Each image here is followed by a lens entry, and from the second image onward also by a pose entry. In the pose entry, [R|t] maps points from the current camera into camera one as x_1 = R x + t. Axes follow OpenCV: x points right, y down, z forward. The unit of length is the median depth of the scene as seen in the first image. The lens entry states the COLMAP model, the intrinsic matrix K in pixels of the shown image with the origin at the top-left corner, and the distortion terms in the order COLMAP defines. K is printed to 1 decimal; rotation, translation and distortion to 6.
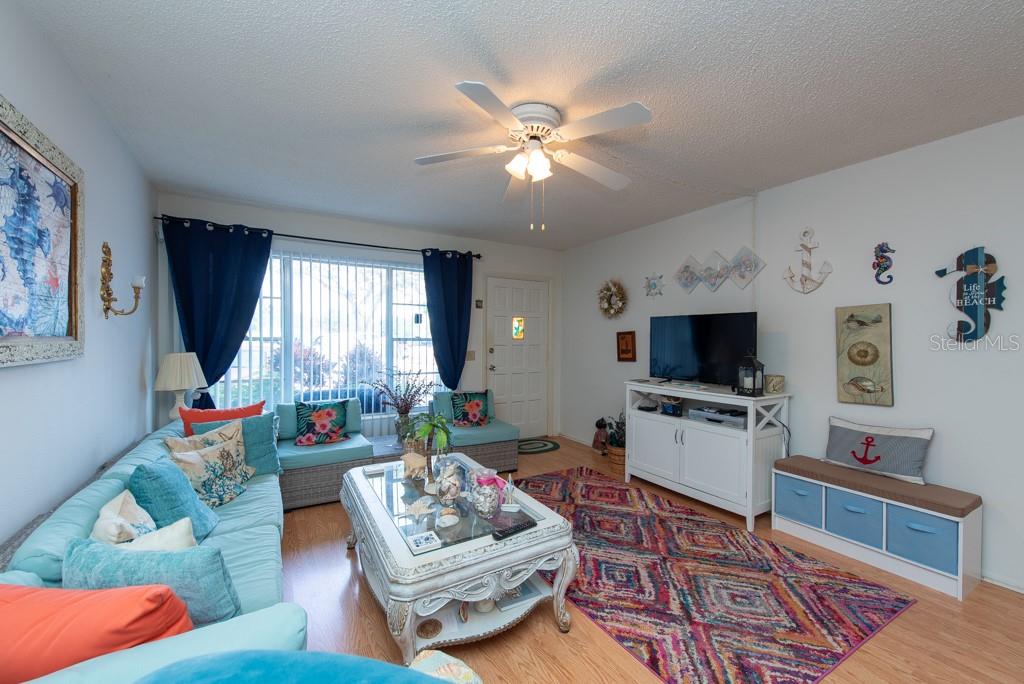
lens RADIAL K [[410.5, 0, 509.4], [0, 410.5, 344.3], [0, 0, 1]] dist [0.025594, -0.010305]
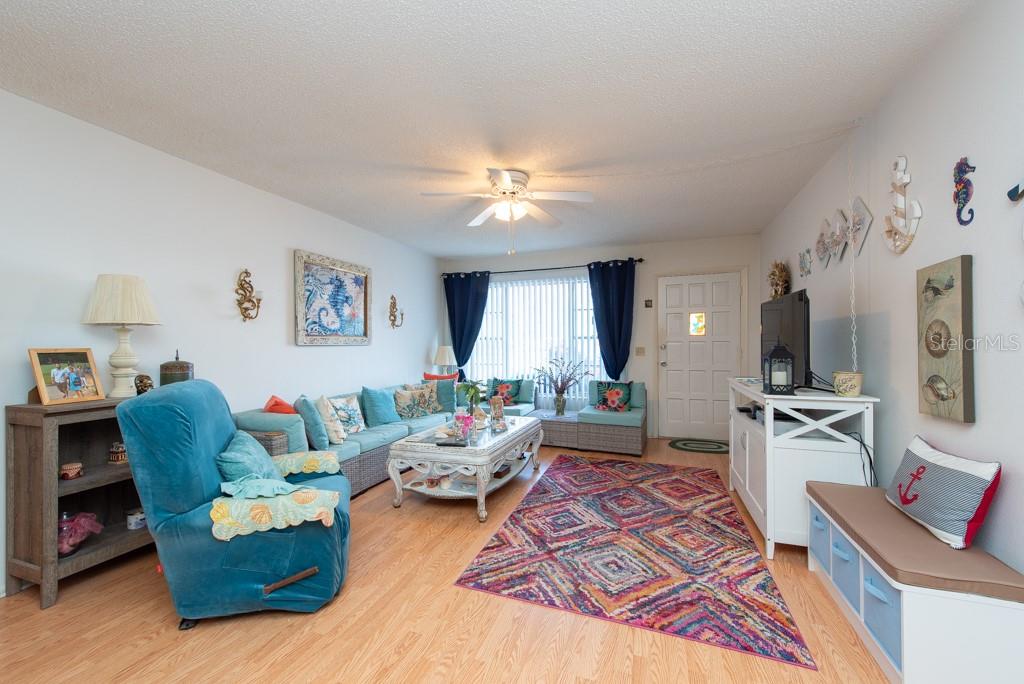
lens RADIAL K [[401.4, 0, 510.3], [0, 401.4, 345.8], [0, 0, 1]] dist [0.026781, -0.010719]
pose [[0.632262, -0.006002, -0.774731, 0.902159], [-0.001384, 0.999960, -0.008877, 0.039339], [0.774753, 0.006684, 0.632228, 0.094296]]
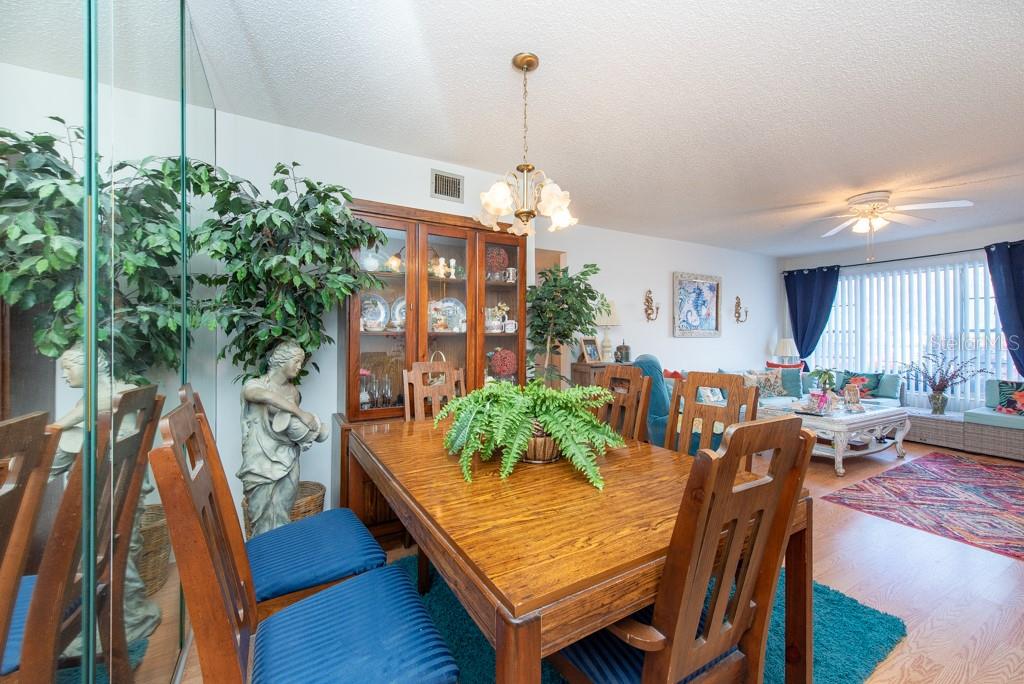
lens RADIAL K [[406.7, 0, 515.9], [0, 406.7, 334.4], [0, 0, 1]] dist [0.016879, -0.003603]
pose [[-0.015502, -0.011297, -0.999816, 1.395869], [-0.015476, 0.999819, -0.011057, 0.047971], [0.999760, 0.015301, -0.015674, -0.329739]]
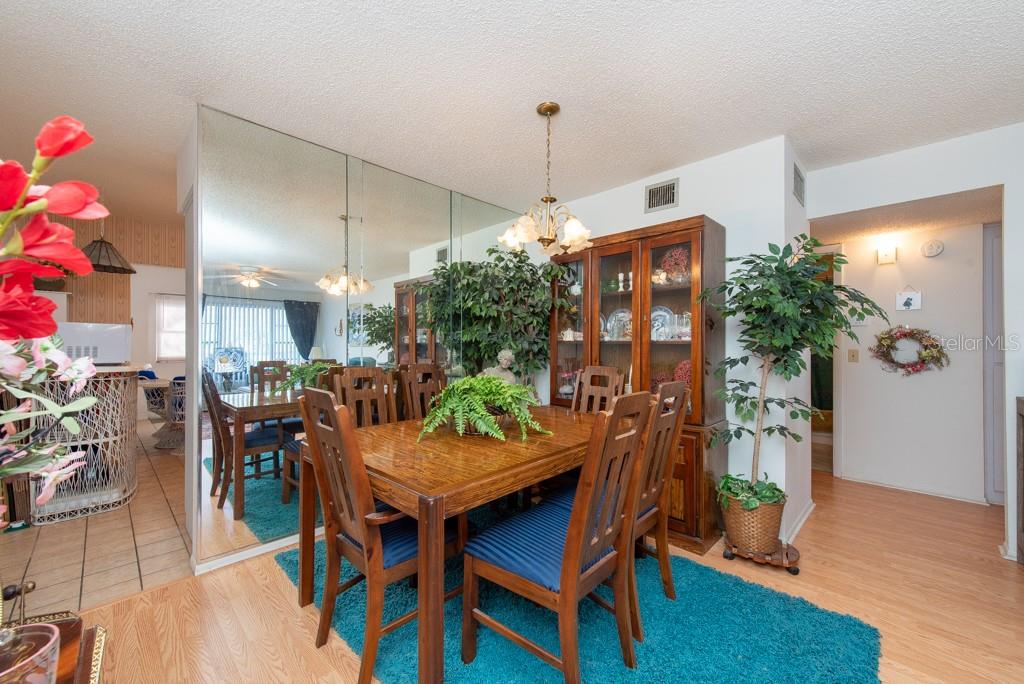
lens RADIAL K [[395.3, 0, 516.5], [0, 395.3, 344.8], [0, 0, 1]] dist [0.000110, 0.000042]
pose [[-0.966938, -0.009391, -0.254840, 0.970146], [-0.011887, 0.999895, 0.008255, 0.040660], [0.254736, 0.011012, -0.966948, 0.386081]]
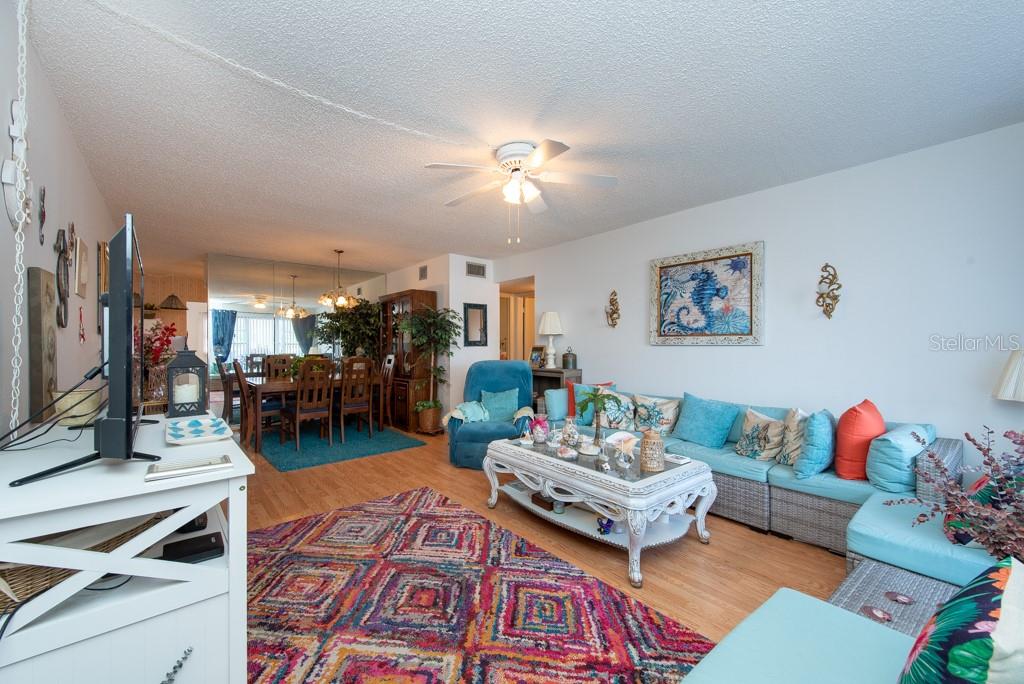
lens RADIAL K [[401.4, 0, 510.3], [0, 401.4, 345.8], [0, 0, 1]] dist [0.026781, -0.010719]
pose [[-0.987116, -0.005548, -0.159913, 0.214565], [-0.008490, 0.999807, 0.017718, 0.008932], [0.159784, 0.018847, -0.986972, 1.736085]]
